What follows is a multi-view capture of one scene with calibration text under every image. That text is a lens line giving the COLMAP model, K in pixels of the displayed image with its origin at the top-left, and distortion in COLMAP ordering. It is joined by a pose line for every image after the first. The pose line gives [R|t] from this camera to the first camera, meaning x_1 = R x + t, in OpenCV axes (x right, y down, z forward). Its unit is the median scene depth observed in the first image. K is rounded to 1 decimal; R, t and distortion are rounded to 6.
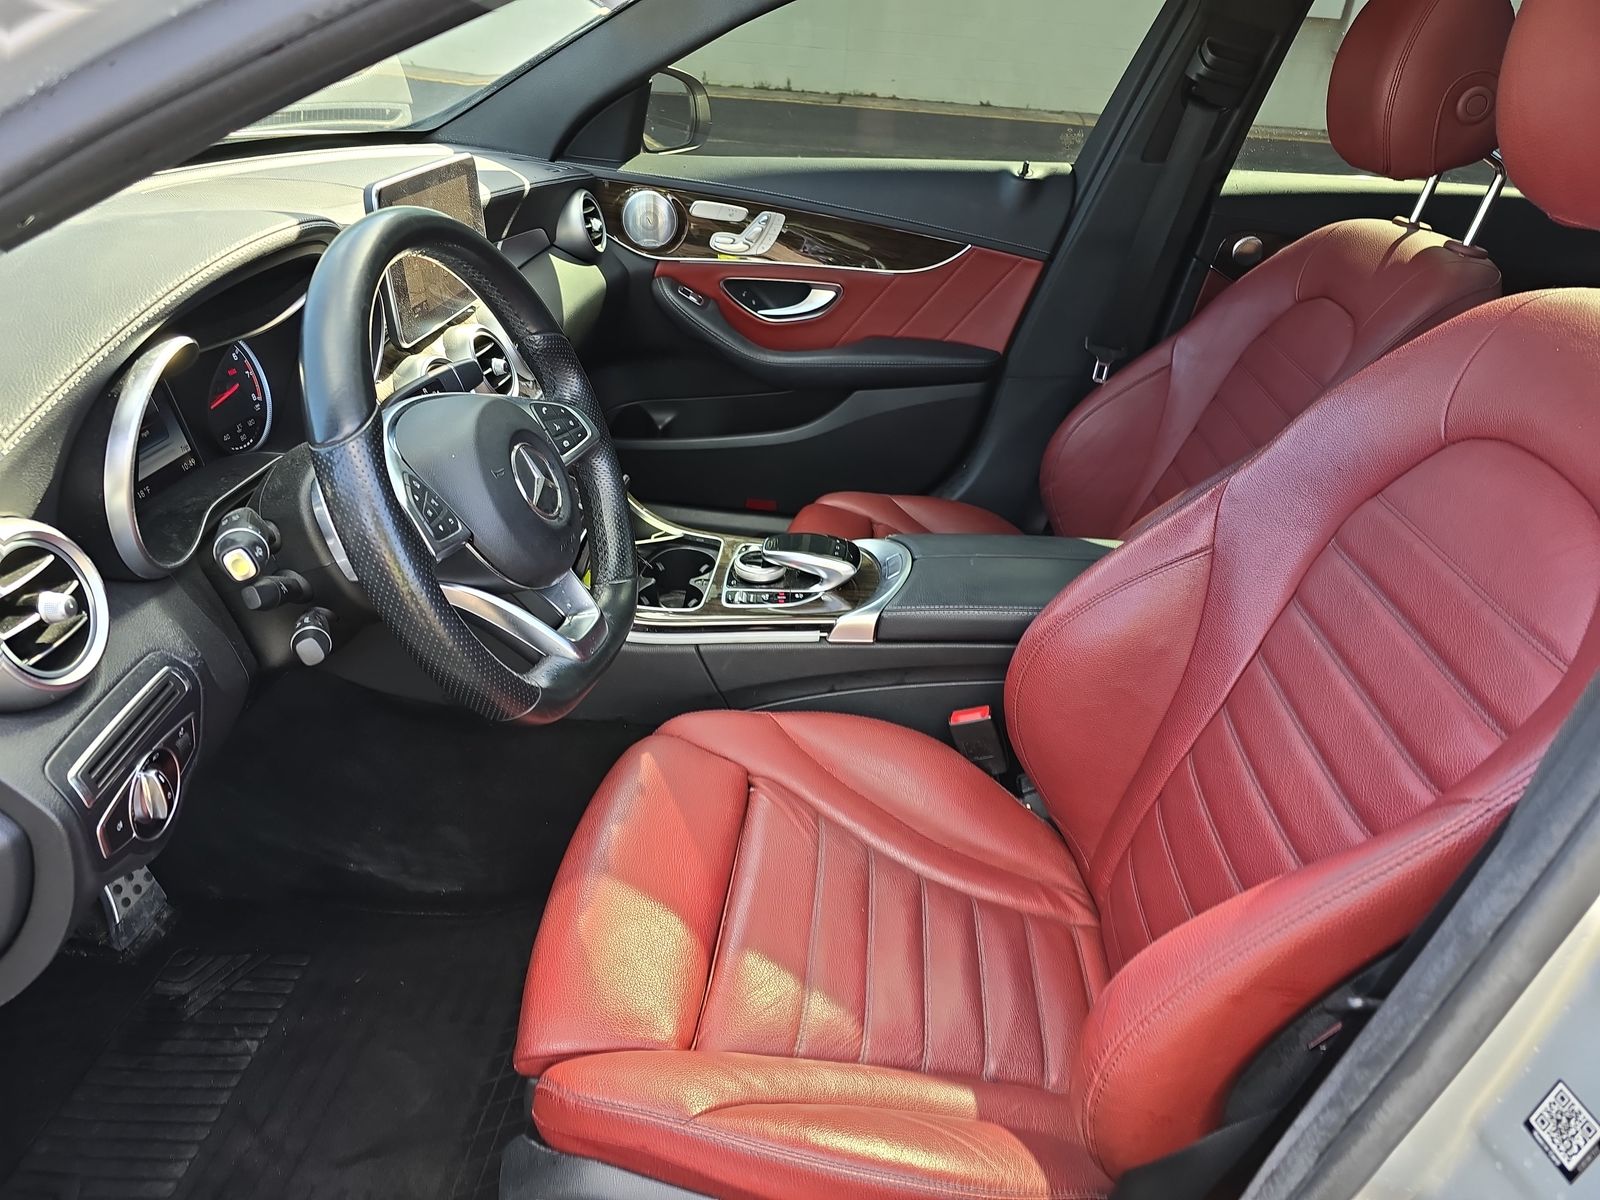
lens RADIAL K [[1079.2, 0, 797.9], [0, 1079.2, 590.3], [0, 0, 1]] dist [0.045039, -0.034082]
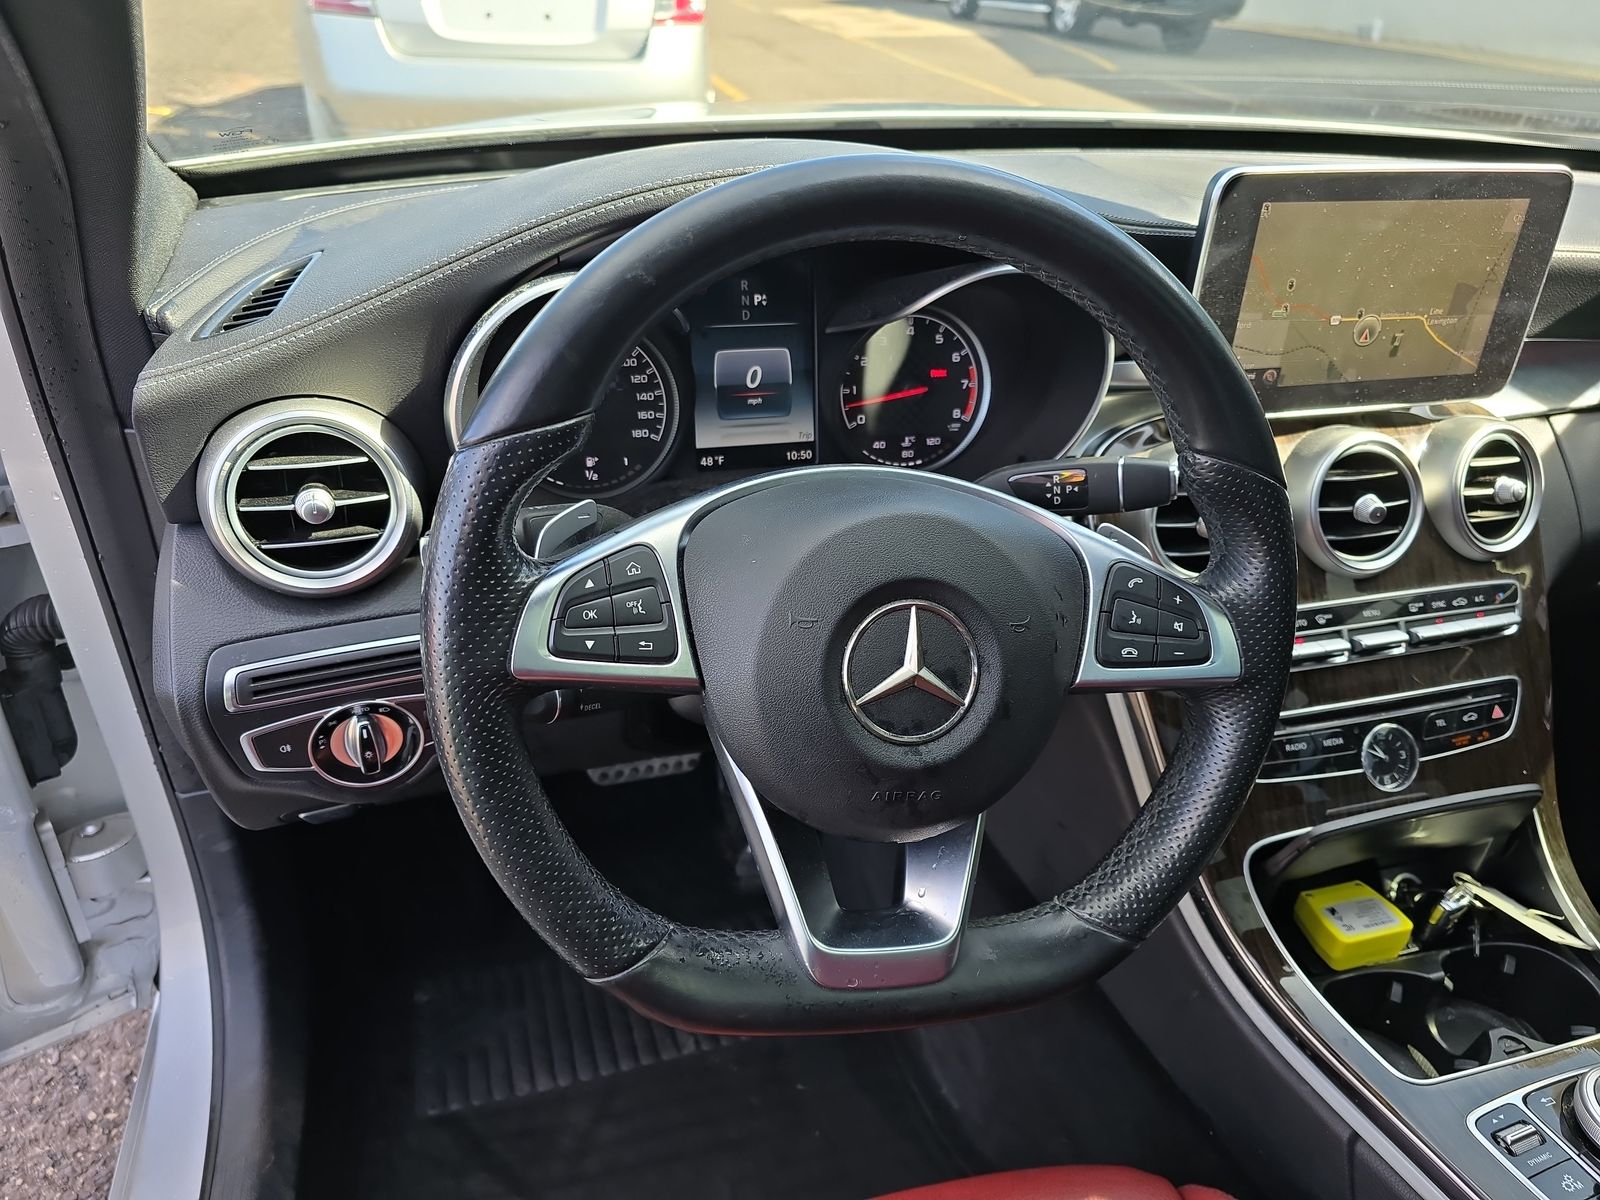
lens RADIAL K [[1049.6, 0, 791.7], [0, 1049.6, 592.2], [0, 0, 1]] dist [0.175855, -0.269015]
pose [[0.343644, 0.431260, -0.834220, 0.146447], [-0.454675, 0.853666, 0.254016, -0.216279], [0.821693, 0.292008, 0.489441, 0.602511]]
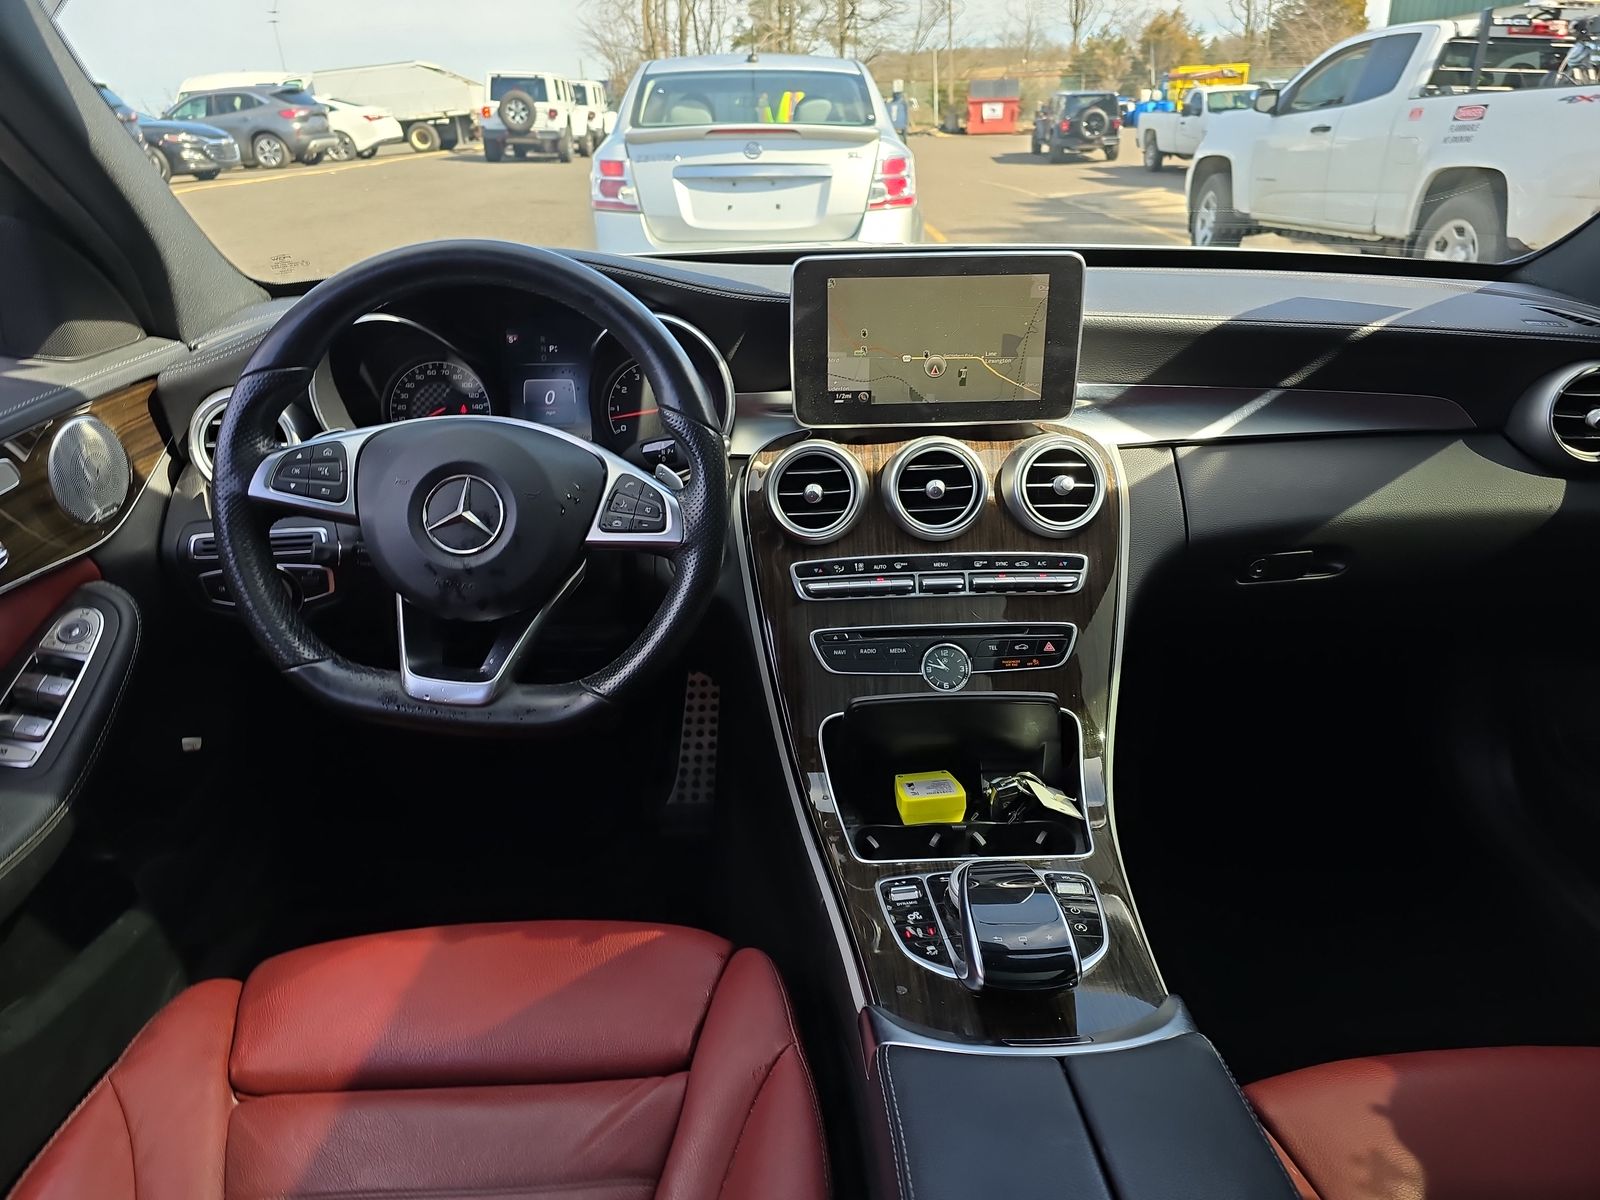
lens RADIAL K [[1091.3, 0, 815.2], [0, 1091.3, 607.9], [0, 0, 1]] dist [0.003158, -0.005417]
pose [[0.102460, 0.322015, -0.941174, 0.659263], [-0.447018, 0.860141, 0.245626, -0.365513], [0.888638, 0.395555, 0.232077, 0.969305]]
